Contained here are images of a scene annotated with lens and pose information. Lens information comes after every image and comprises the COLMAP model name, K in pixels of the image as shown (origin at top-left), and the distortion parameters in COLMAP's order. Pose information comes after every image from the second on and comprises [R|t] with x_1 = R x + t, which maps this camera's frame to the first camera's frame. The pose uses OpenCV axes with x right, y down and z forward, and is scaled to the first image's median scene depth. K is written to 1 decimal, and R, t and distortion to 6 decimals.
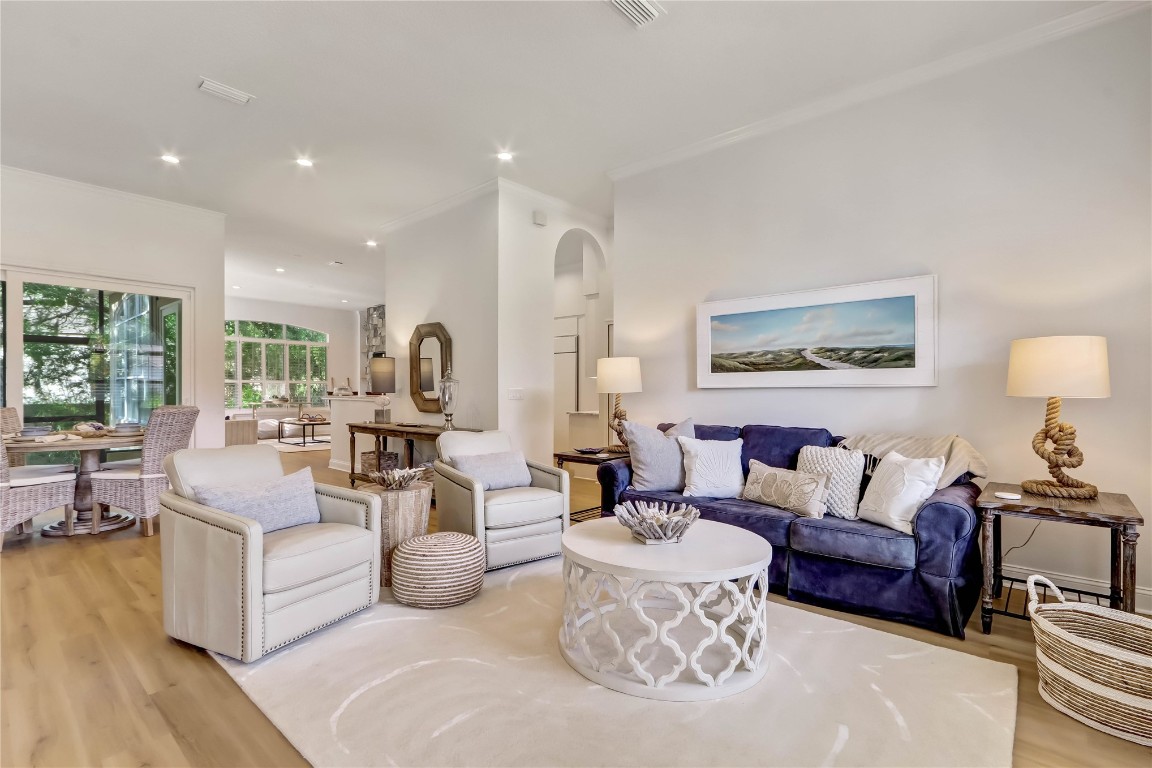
lens RADIAL K [[536.1, 0, 584.3], [0, 536.1, 387.0], [0, 0, 1]] dist [-0.003581, 0.002155]
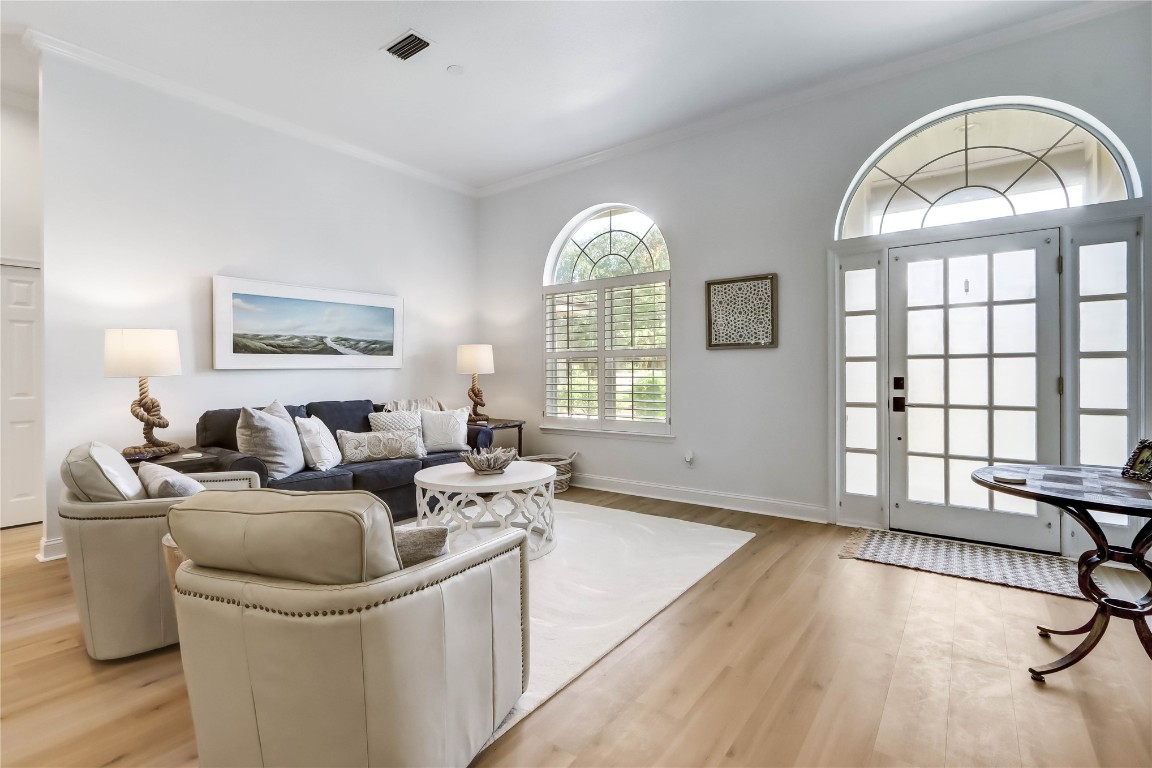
lens RADIAL K [[536.1, 0, 580.6], [0, 536.1, 371.9], [0, 0, 1]] dist [-0.003581, 0.002155]
pose [[-0.086169, -0.017977, 0.996118, -0.866779], [-0.016405, 0.999727, 0.016623, -0.021502], [-0.996145, -0.014909, -0.086441, 0.534105]]
